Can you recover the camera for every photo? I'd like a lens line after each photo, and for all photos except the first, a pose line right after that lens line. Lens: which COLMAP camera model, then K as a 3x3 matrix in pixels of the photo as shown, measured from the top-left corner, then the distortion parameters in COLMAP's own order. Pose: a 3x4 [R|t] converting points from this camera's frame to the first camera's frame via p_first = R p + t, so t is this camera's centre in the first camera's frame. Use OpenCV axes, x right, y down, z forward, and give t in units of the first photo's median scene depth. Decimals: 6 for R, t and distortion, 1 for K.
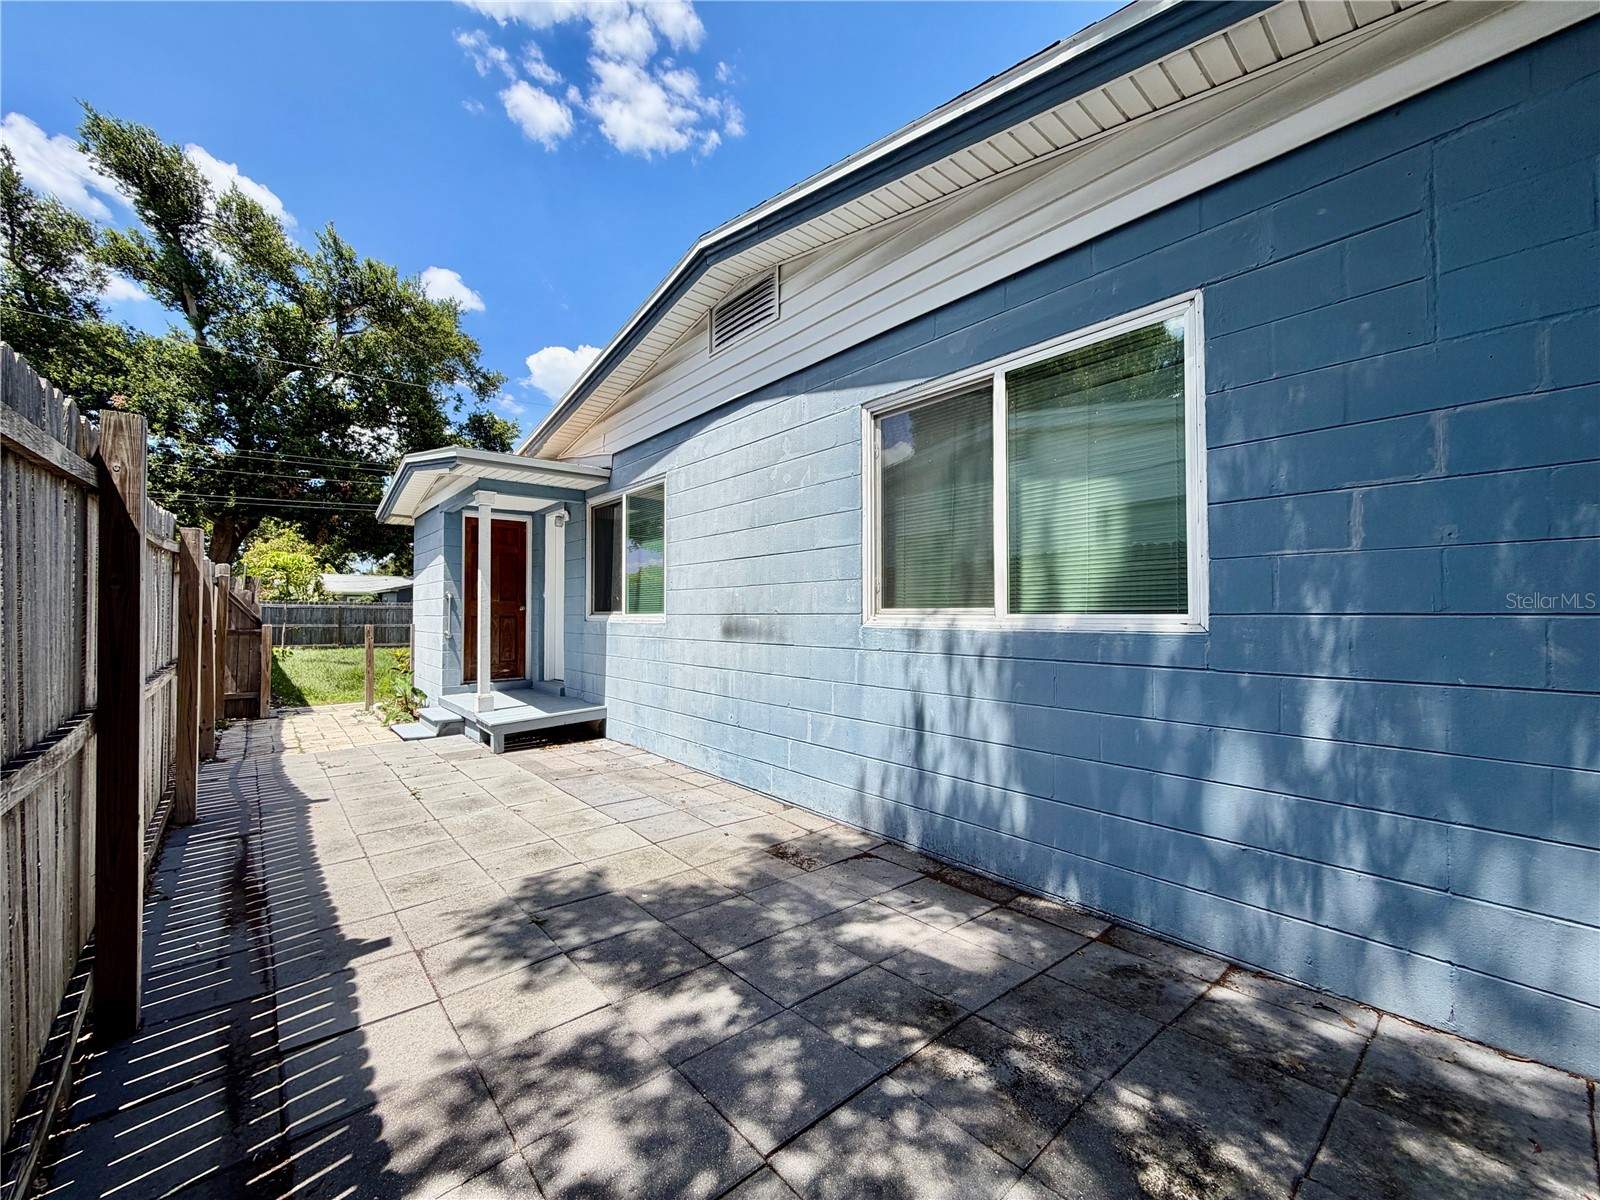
lens RADIAL K [[631.7, 0, 796.1], [0, 631.7, 600.9], [0, 0, 1]] dist [0.000958, 0.000294]
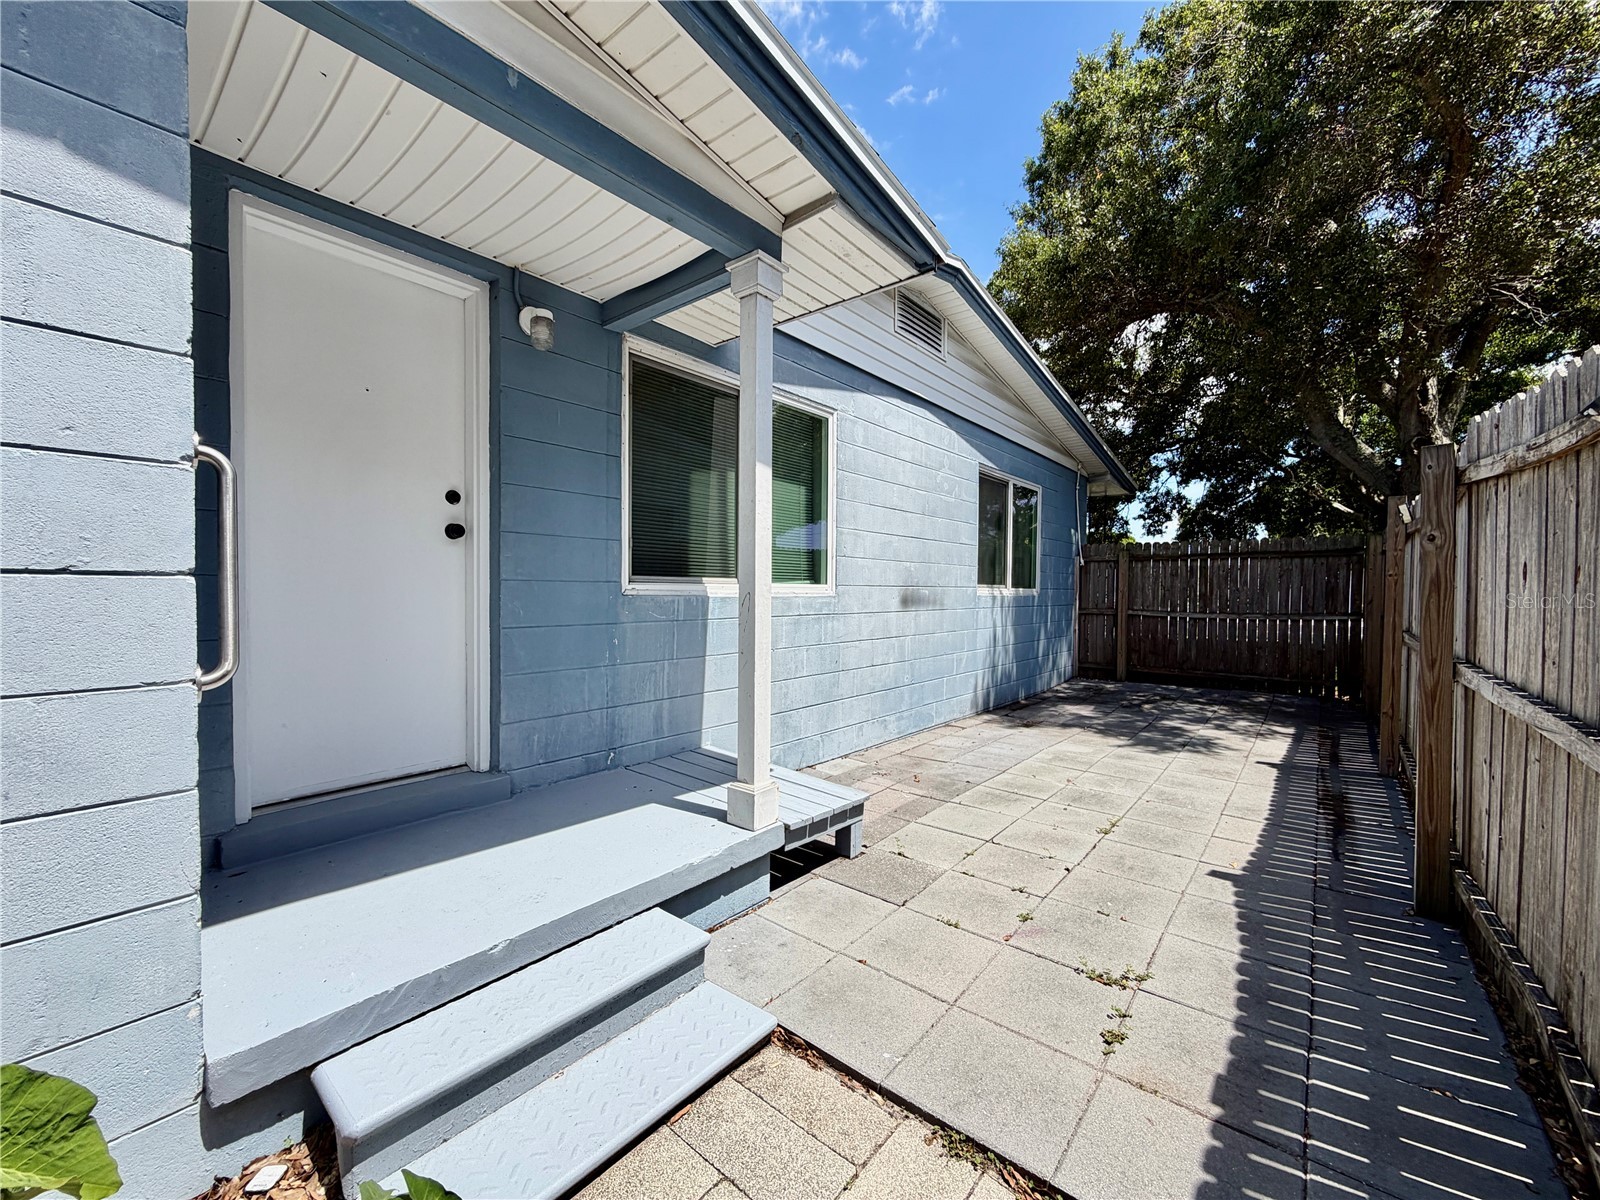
lens RADIAL K [[631.7, 0, 796.1], [0, 631.7, 600.9], [0, 0, 1]] dist [0.000958, 0.000294]
pose [[-0.156061, -0.019069, 0.987563, -1.072309], [-0.027444, 0.999511, 0.014962, 0.032726], [-0.987366, -0.024768, -0.156508, 1.252246]]
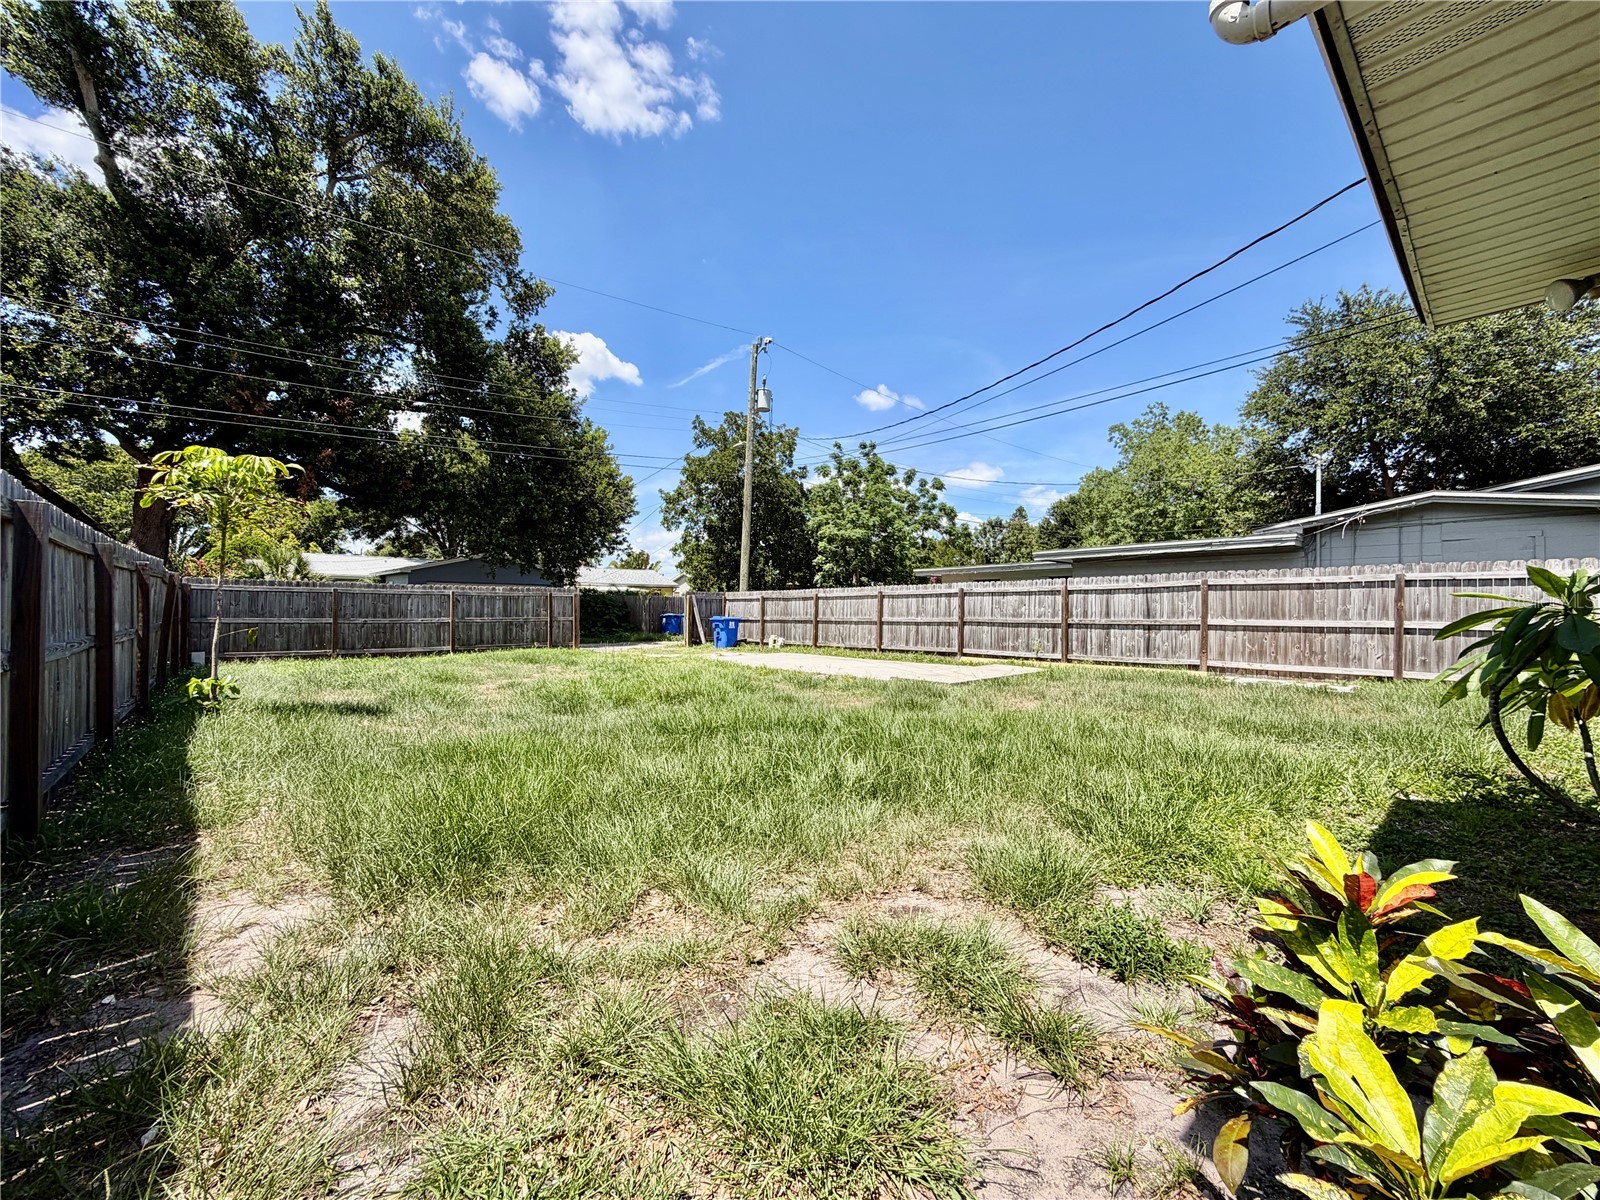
lens RADIAL K [[631.7, 0, 796.1], [0, 631.7, 600.9], [0, 0, 1]] dist [0.000958, 0.000294]
pose [[0.998962, -0.016750, 0.042353, -0.515615], [0.016380, 0.999825, 0.009082, 0.032103], [-0.042497, -0.008379, 0.999061, 0.594470]]
